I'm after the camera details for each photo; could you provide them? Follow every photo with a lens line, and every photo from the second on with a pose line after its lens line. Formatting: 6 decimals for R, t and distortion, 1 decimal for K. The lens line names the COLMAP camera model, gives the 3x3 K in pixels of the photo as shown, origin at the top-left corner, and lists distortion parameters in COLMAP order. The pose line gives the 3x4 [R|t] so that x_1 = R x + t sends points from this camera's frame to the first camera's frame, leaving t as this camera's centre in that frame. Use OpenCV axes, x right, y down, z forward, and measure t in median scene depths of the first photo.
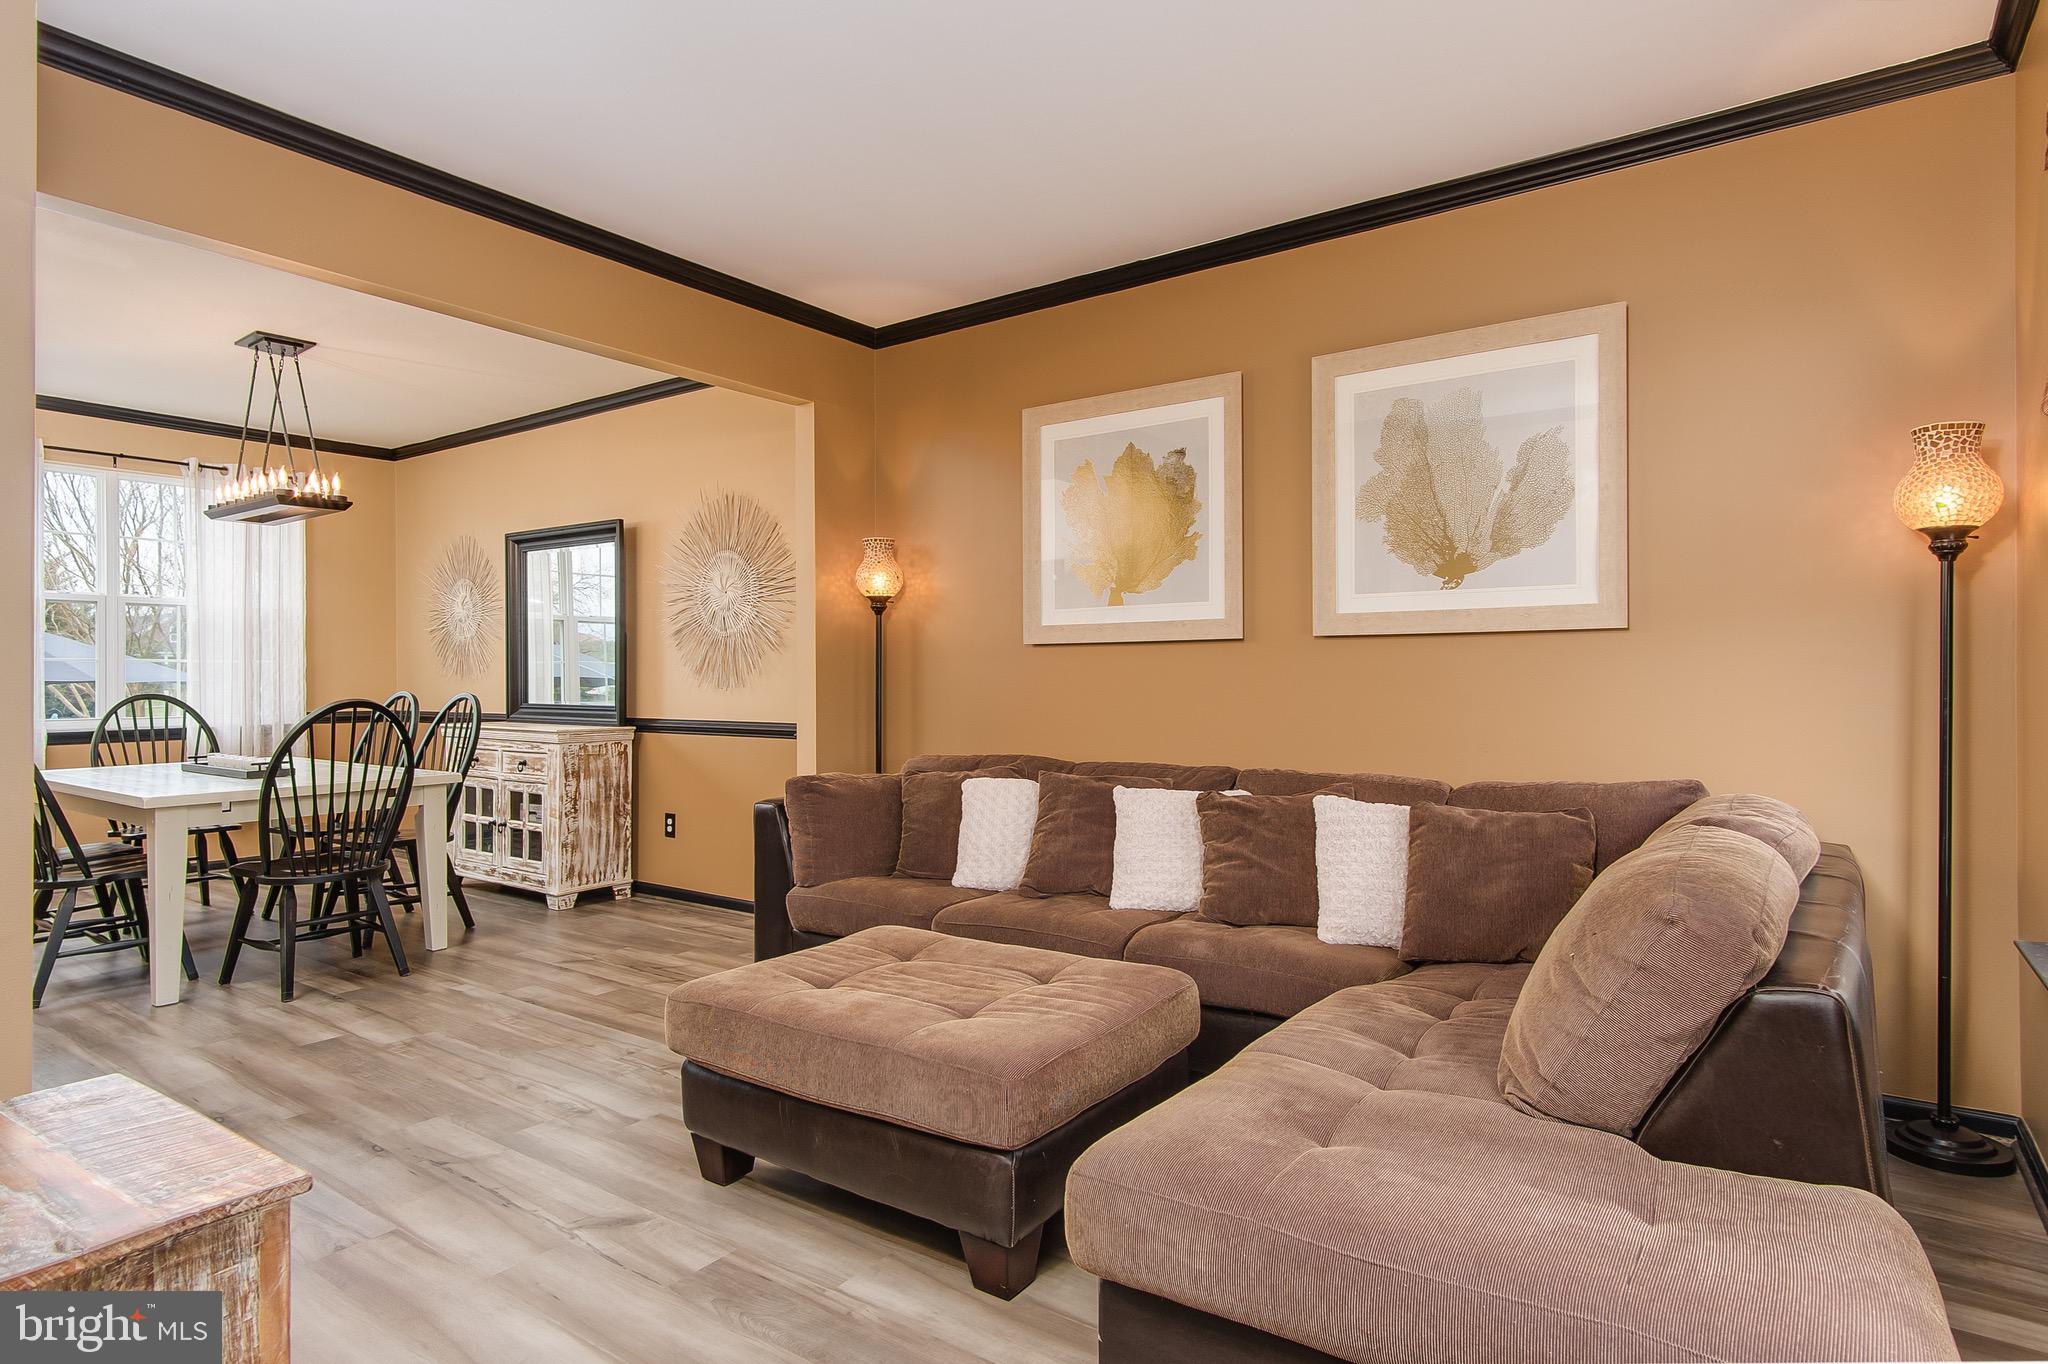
lens RADIAL K [[1100.2, 0, 1027.7], [0, 1100.2, 667.5], [0, 0, 1]] dist [0.004768, 0.002122]
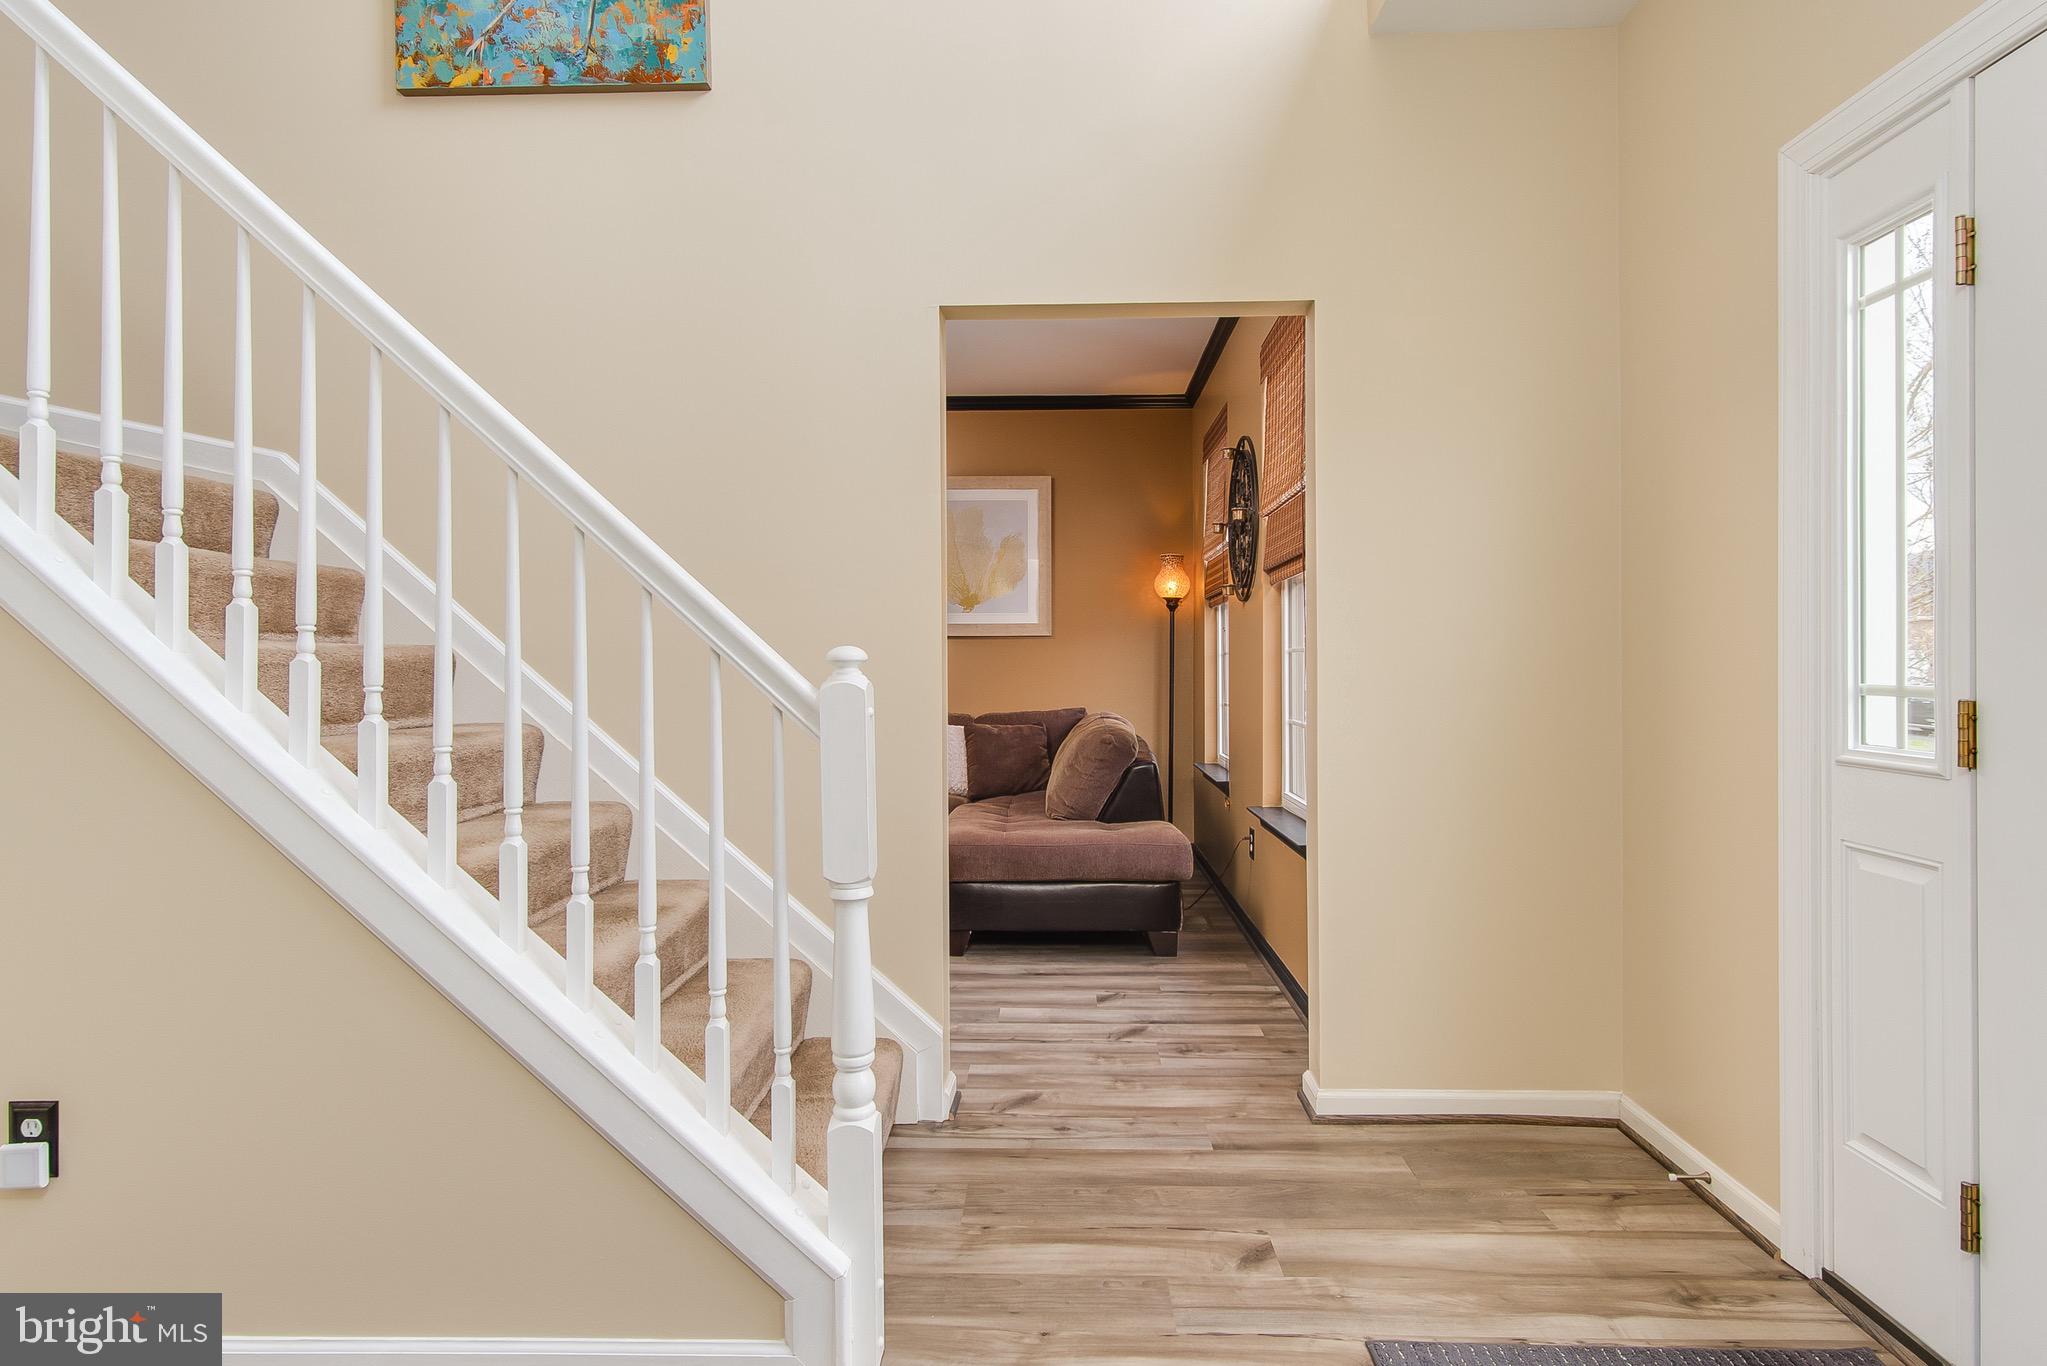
lens RADIAL K [[1083.2, 0, 1026.0], [0, 1083.2, 658.5], [0, 0, 1]] dist [-0.001804, -0.000774]
pose [[0.827823, 0.000743, 0.560989, -0.676216], [-0.004893, 0.999971, 0.005896, -0.005823], [-0.560968, -0.007625, 0.827802, -0.694692]]
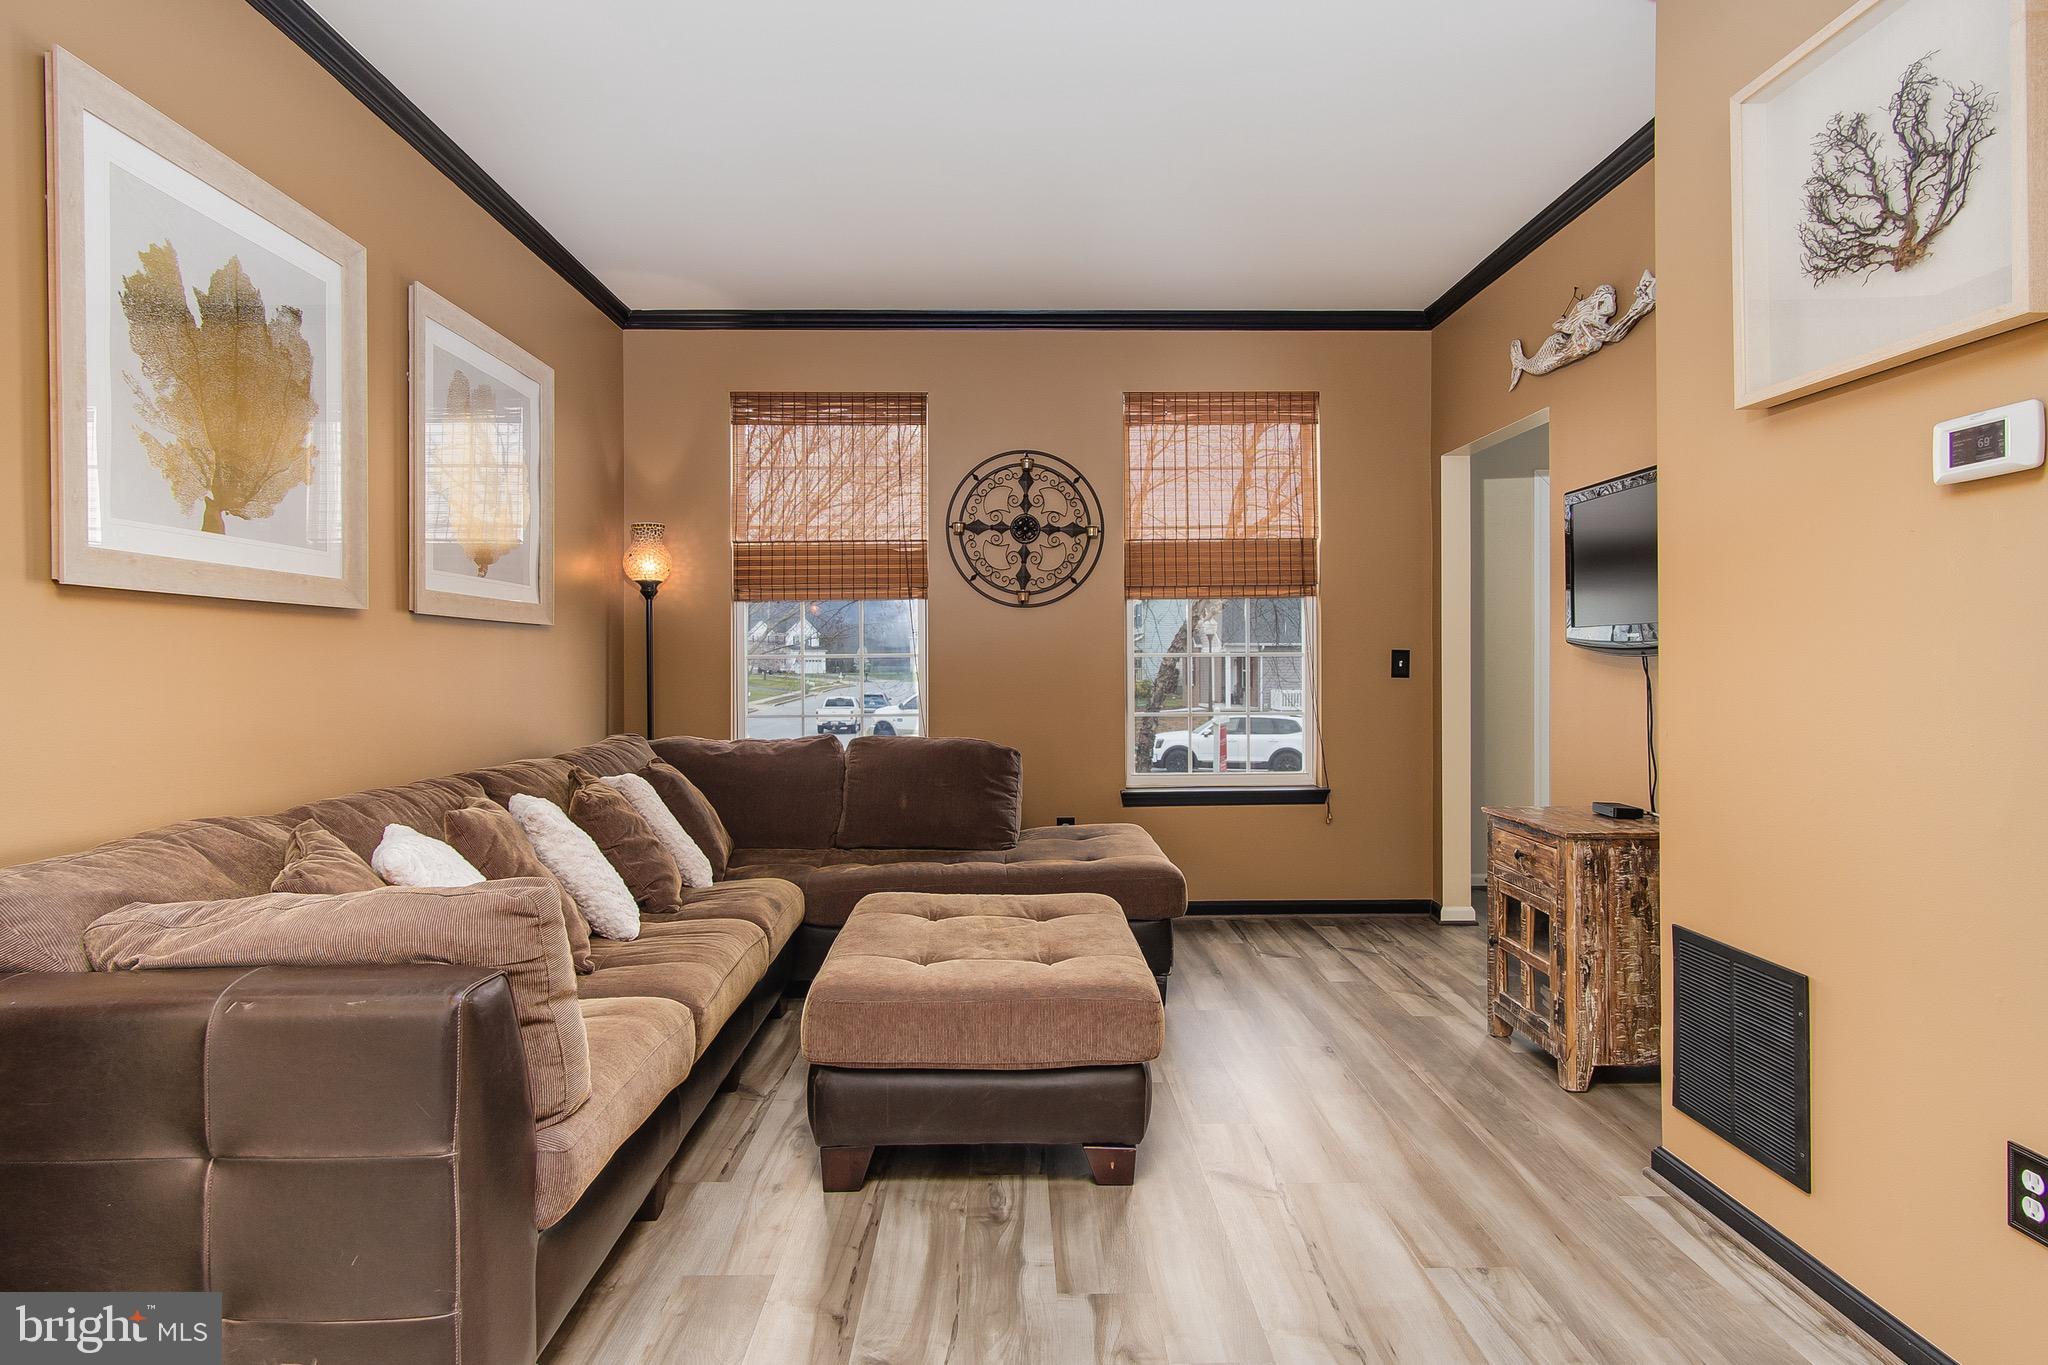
lens RADIAL K [[1100.2, 0, 1027.7], [0, 1100.2, 668.0], [0, 0, 1]] dist [0.004768, 0.002122]
pose [[-0.601432, 0.006287, 0.798899, -0.860197], [0.000986, 0.999974, -0.007128, 0.023489], [-0.798923, -0.003499, -0.601423, 1.412462]]
